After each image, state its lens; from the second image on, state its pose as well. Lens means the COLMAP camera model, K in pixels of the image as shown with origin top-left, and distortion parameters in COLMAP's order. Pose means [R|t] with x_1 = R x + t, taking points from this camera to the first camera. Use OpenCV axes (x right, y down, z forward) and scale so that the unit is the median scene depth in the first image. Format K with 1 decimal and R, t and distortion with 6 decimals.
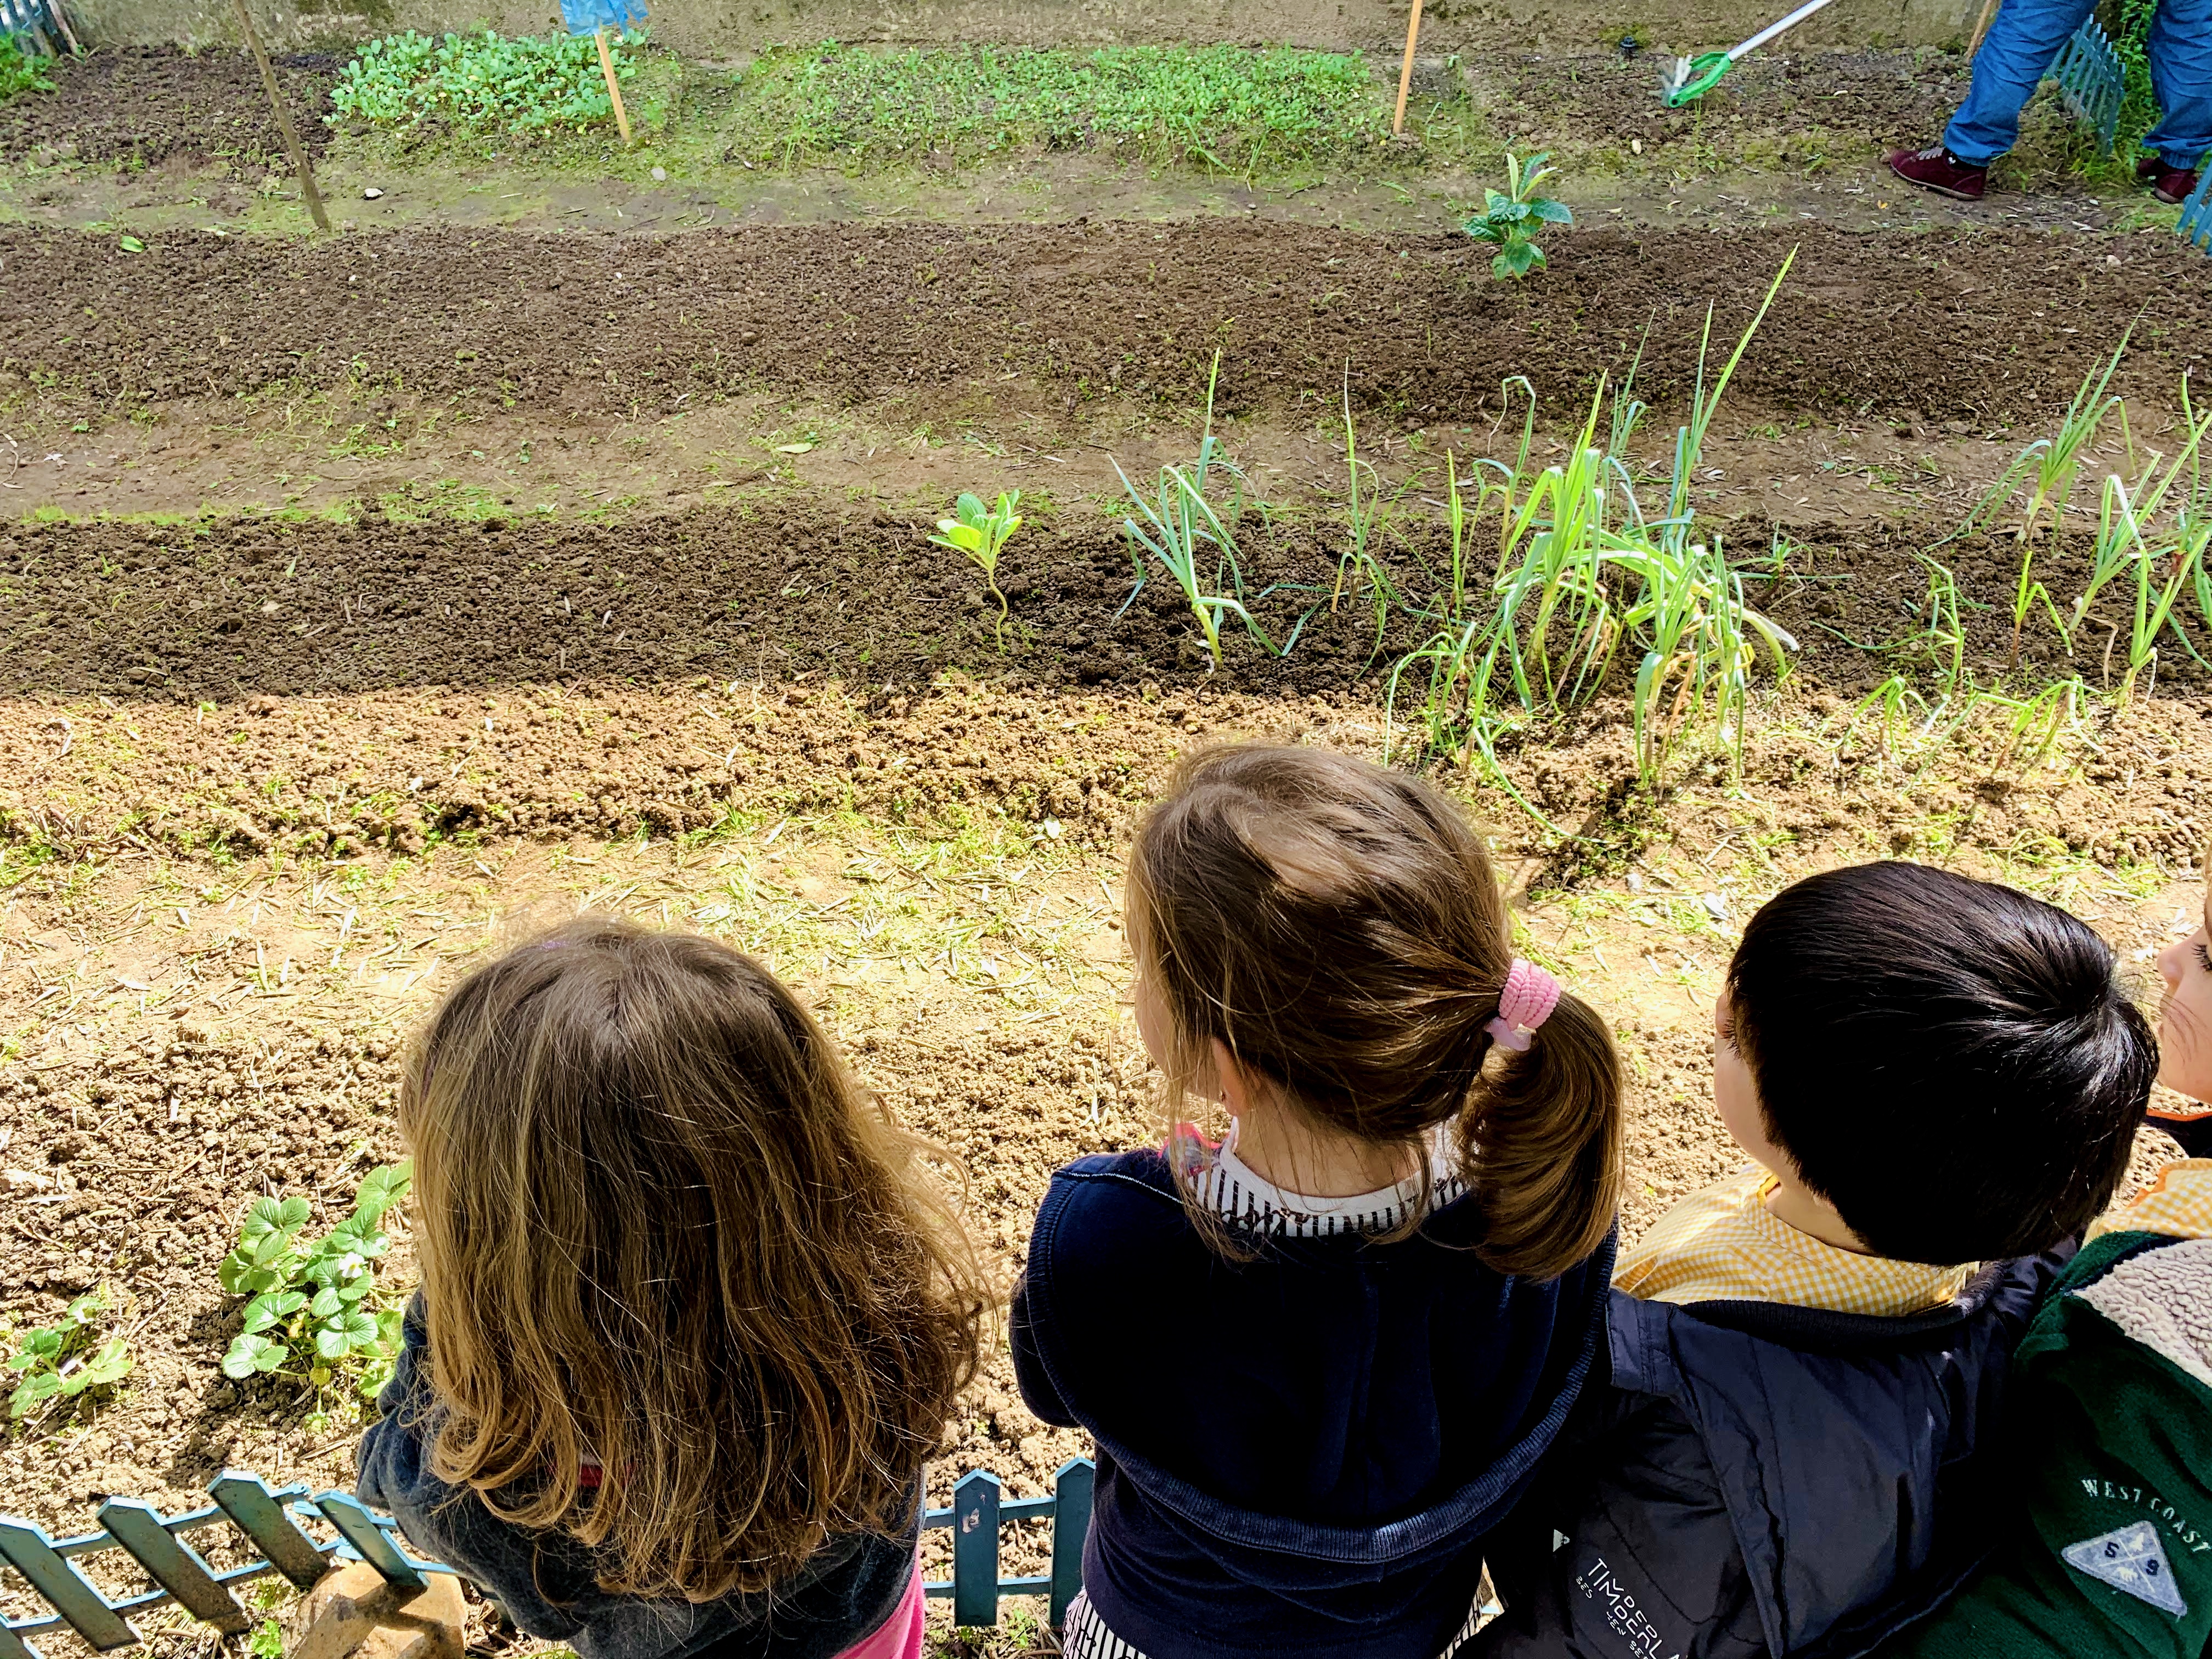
lens RADIAL K [[1688.0, 0, 1101.4], [0, 1688.0, 814.9], [0, 0, 1]] dist [0.041303, -0.049229]
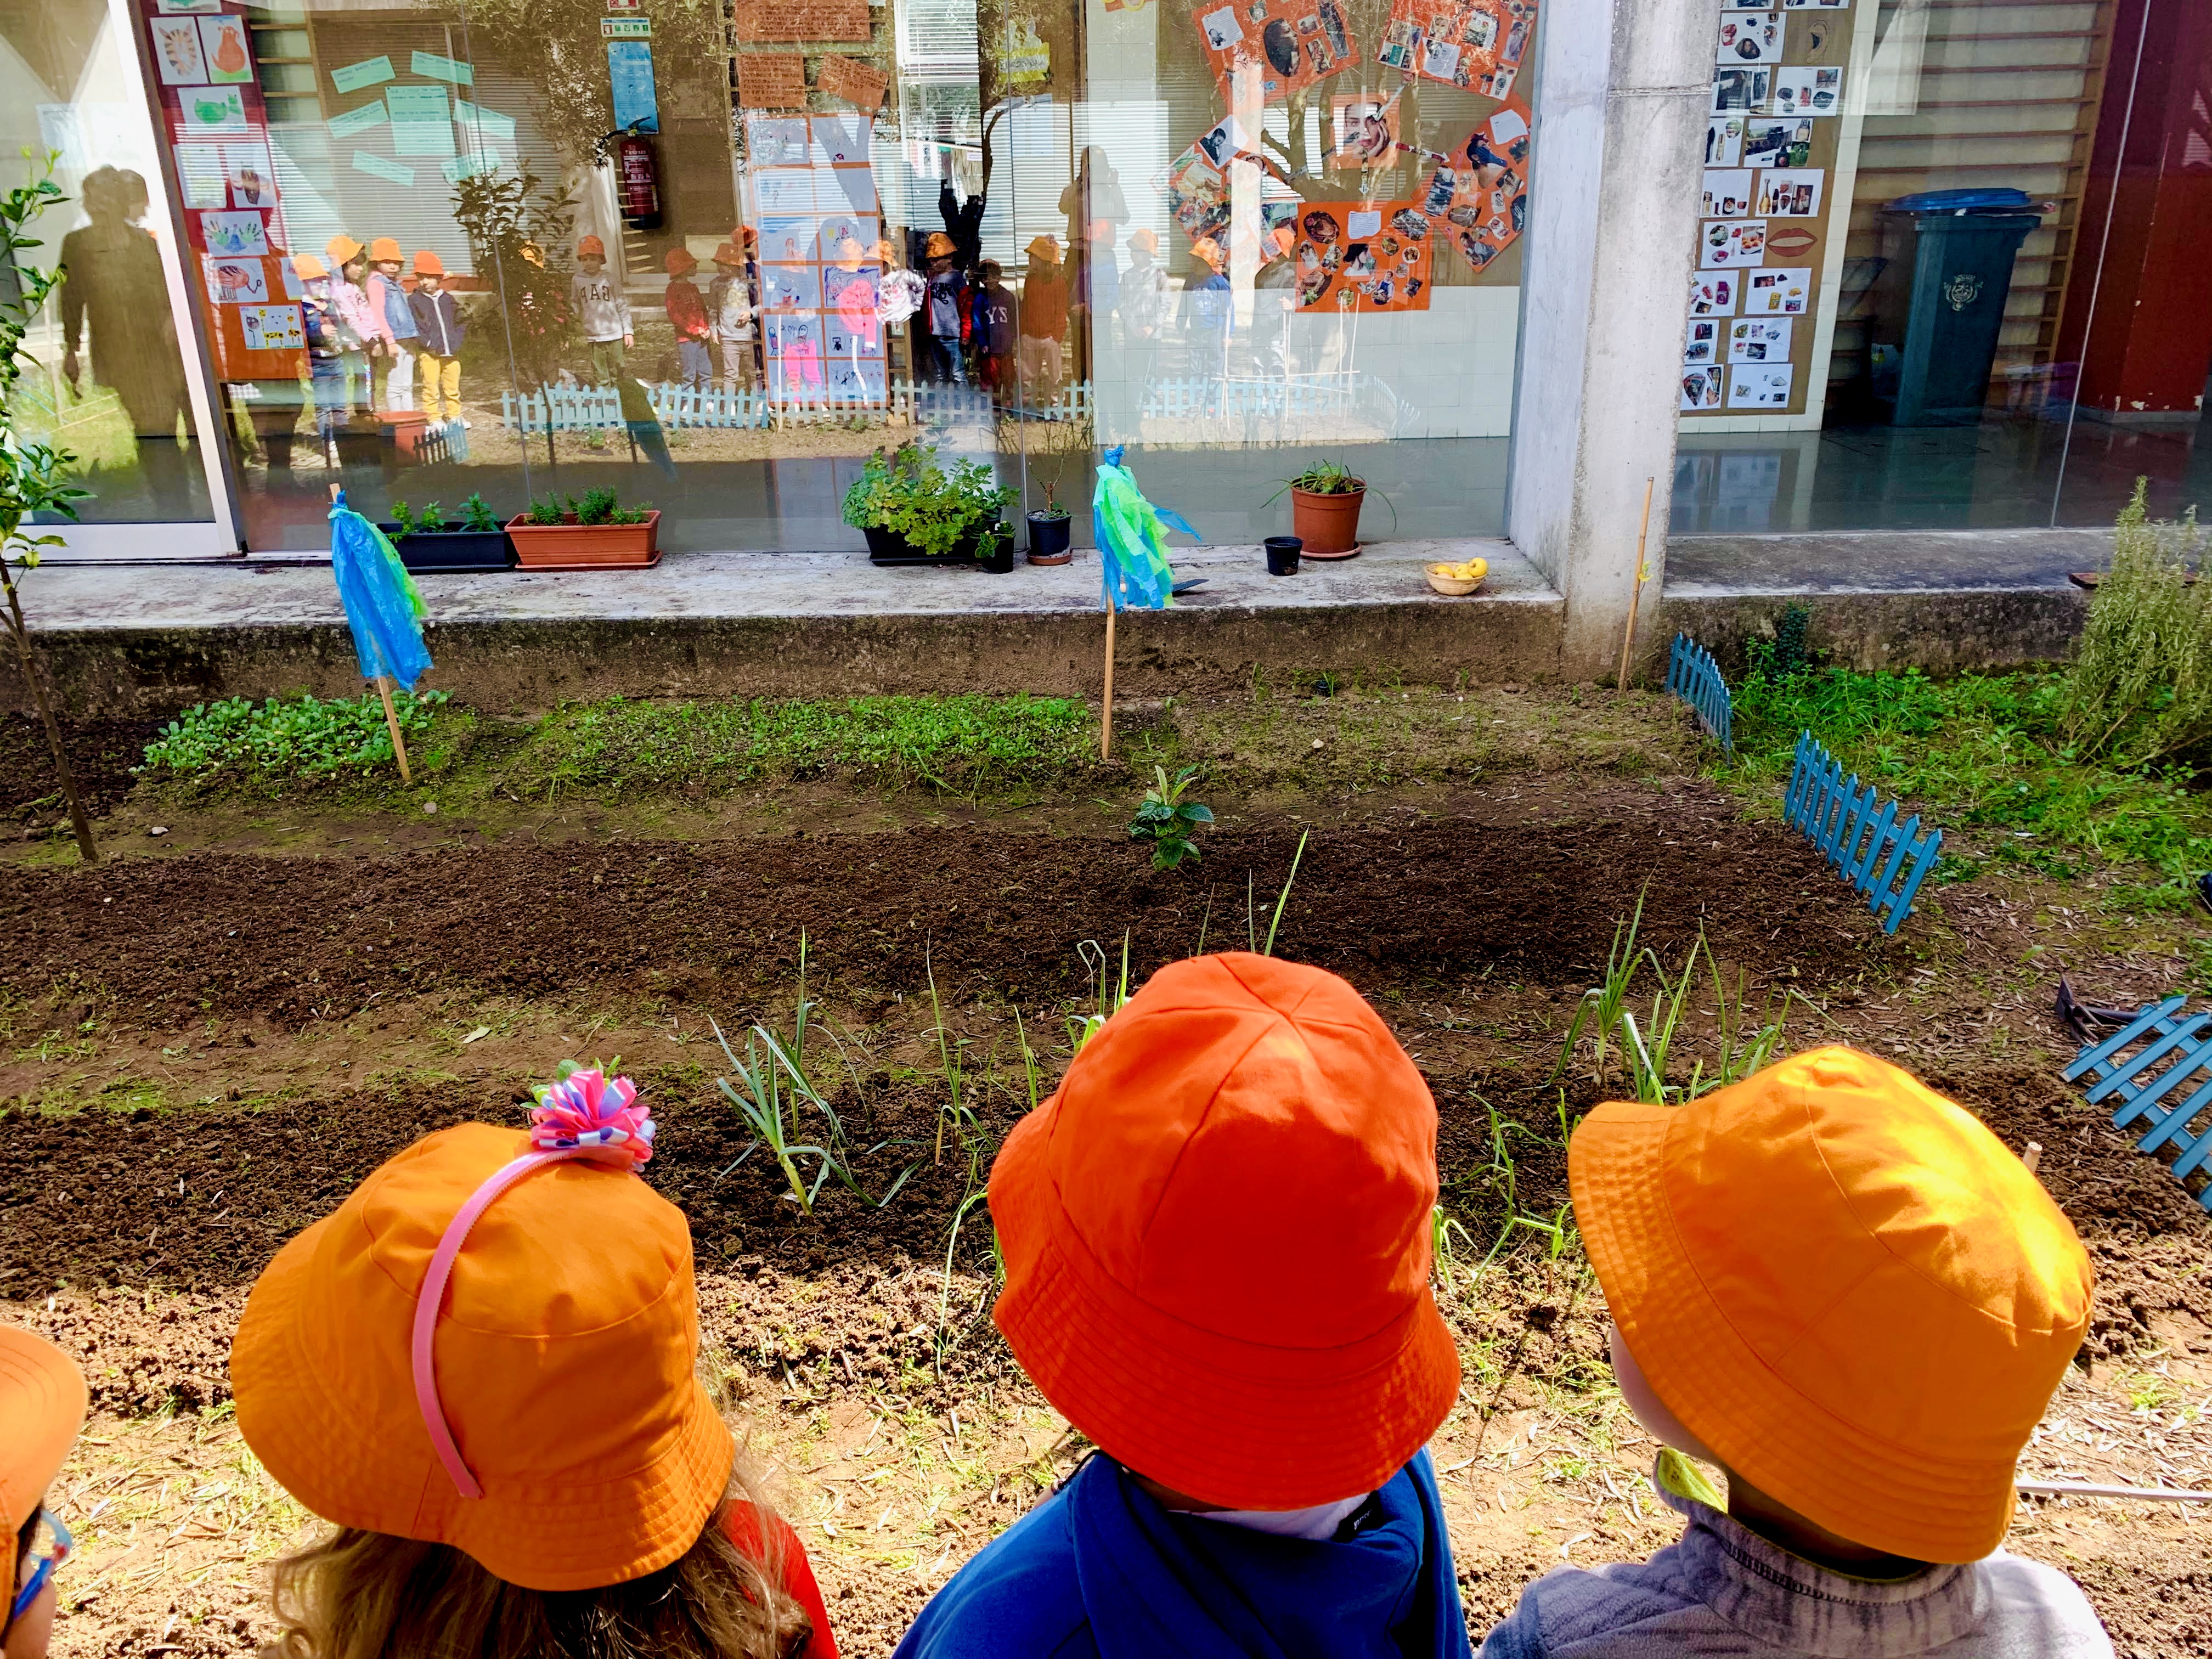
lens RADIAL K [[1688.0, 0, 1101.9], [0, 1688.0, 825.4], [0, 0, 1]] dist [0.041303, -0.049229]
pose [[0.999145, -0.023235, 0.034197, 0.212049], [0.033893, 0.933991, -0.355685, 0.056941], [-0.023676, 0.356540, 0.933980, -0.037981]]
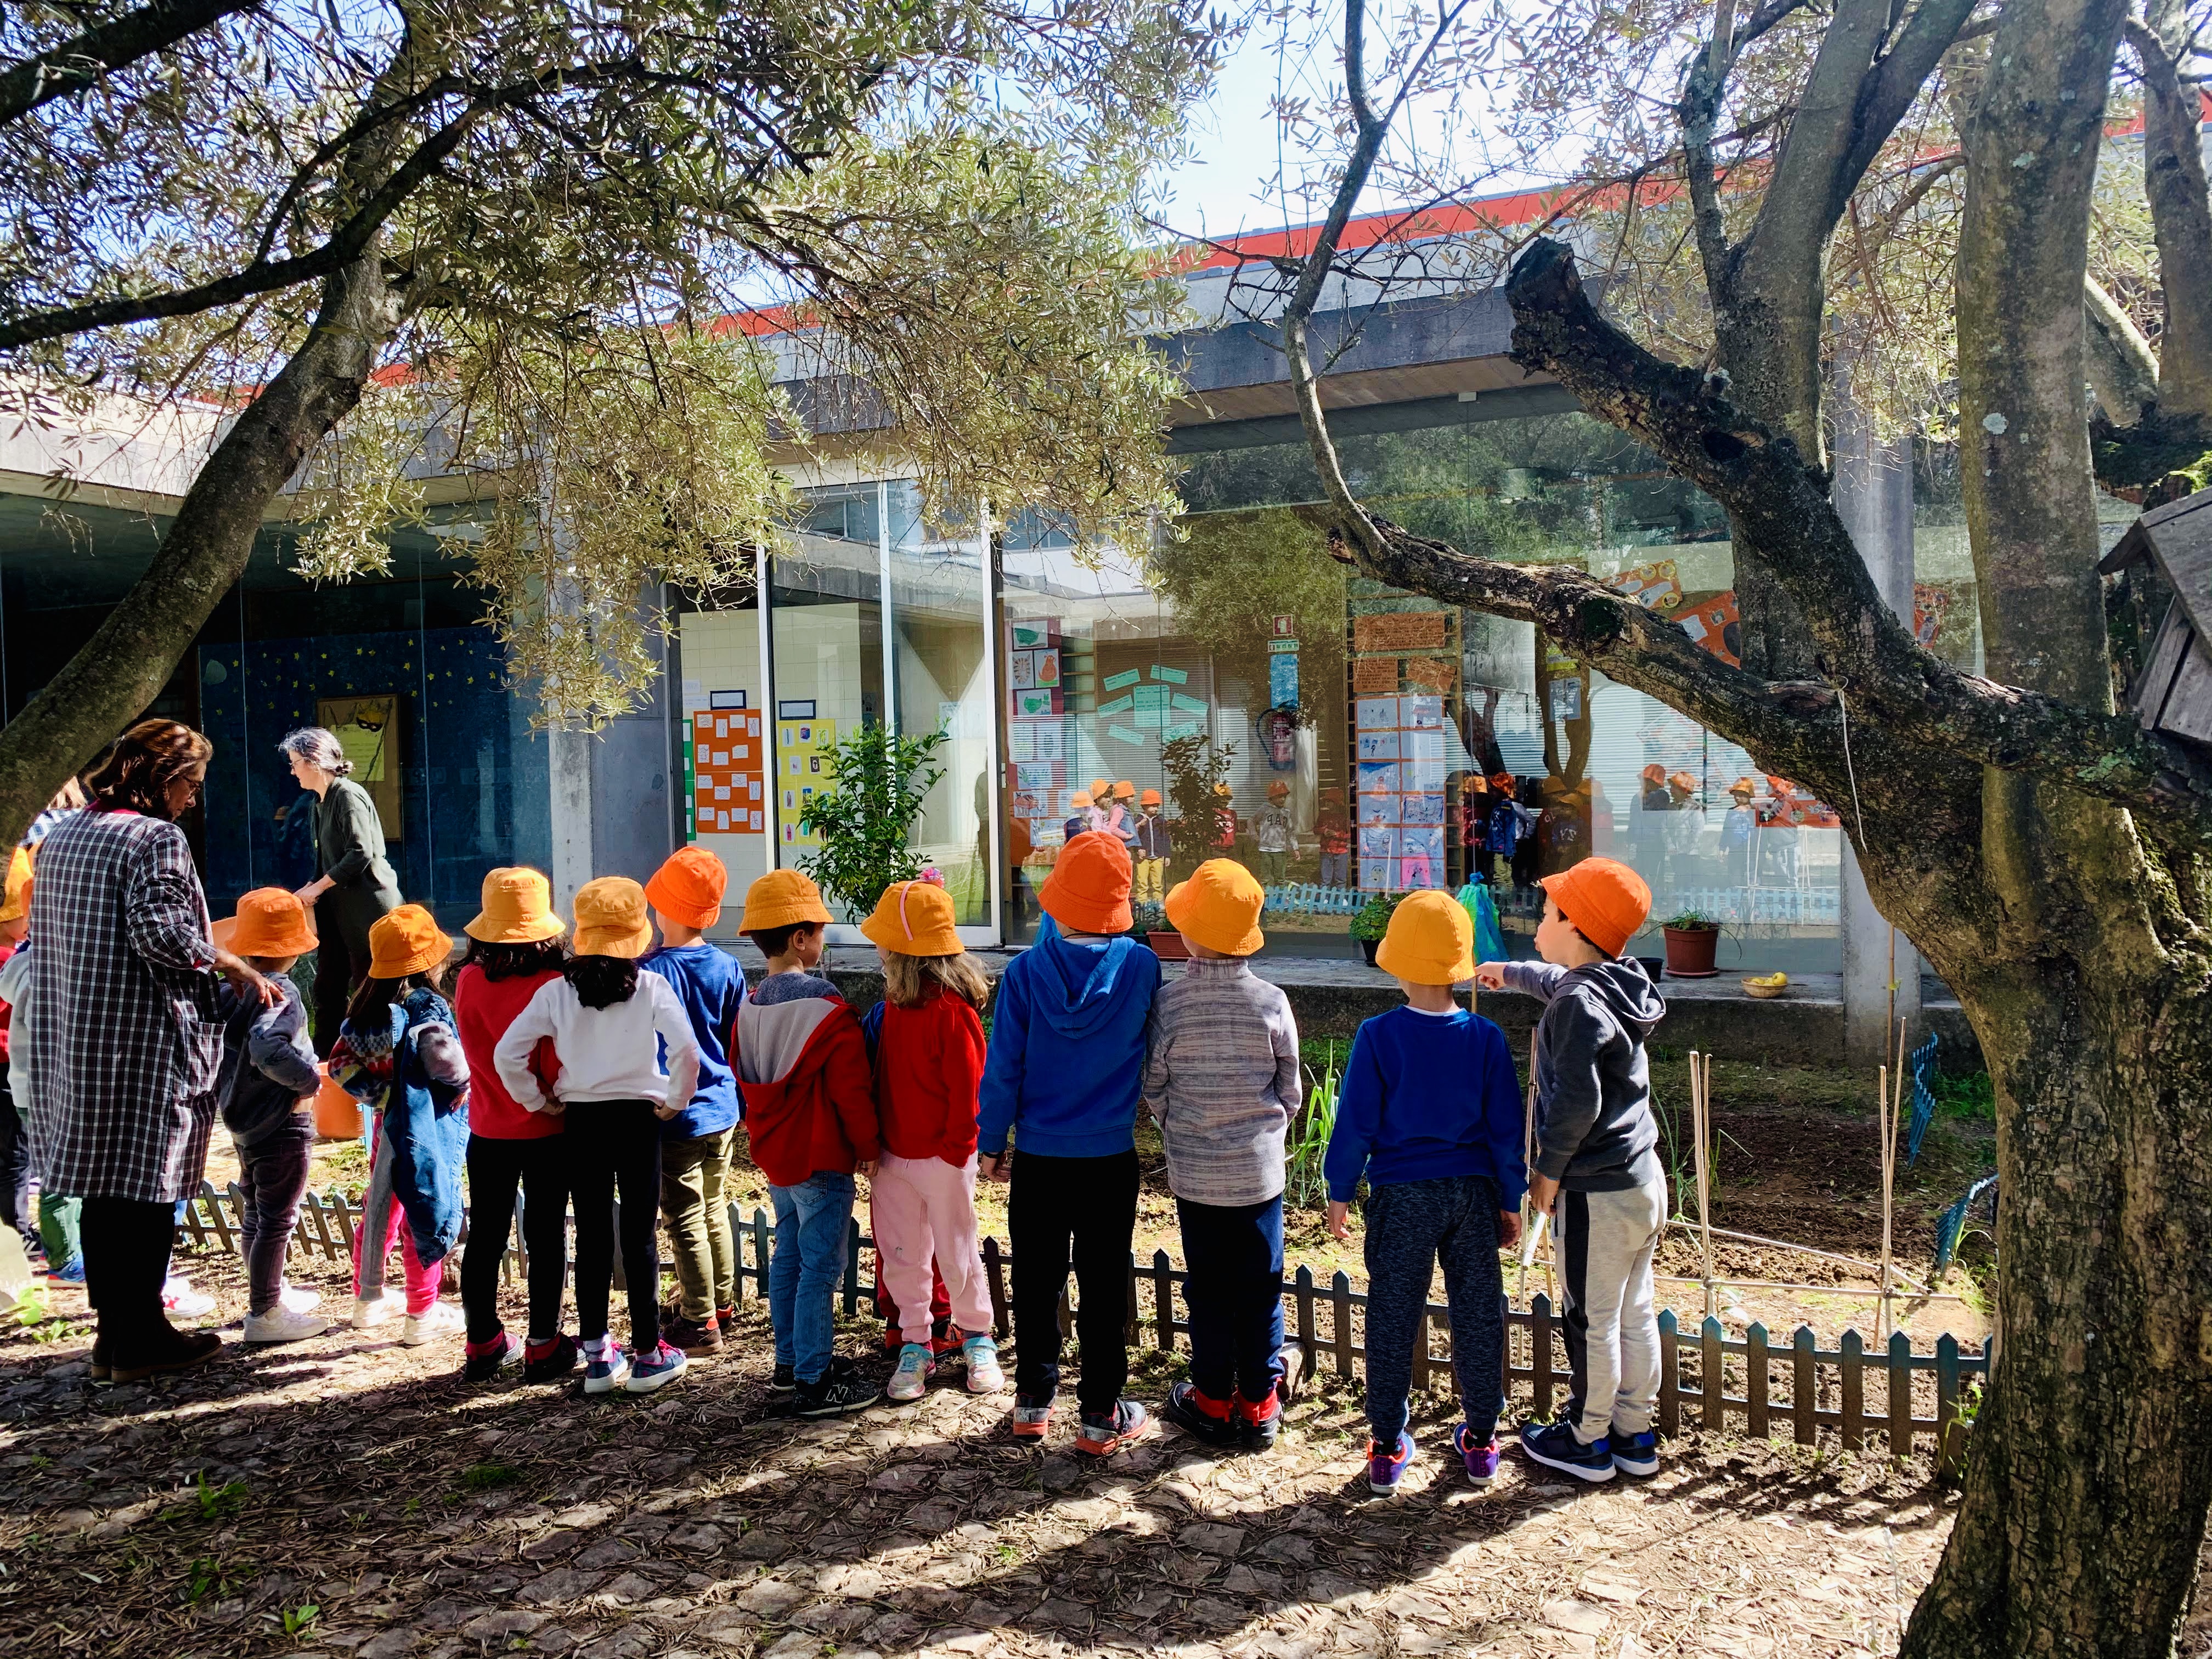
lens RADIAL K [[1688.0, 0, 1114.8], [0, 1688.0, 825.0], [0, 0, 1]] dist [0.041303, -0.049229]
pose [[0.930595, -0.002378, -0.366044, 0.756123], [-0.231400, 0.771007, -0.593298, 0.829494], [0.283633, 0.636822, 0.716945, -0.809647]]
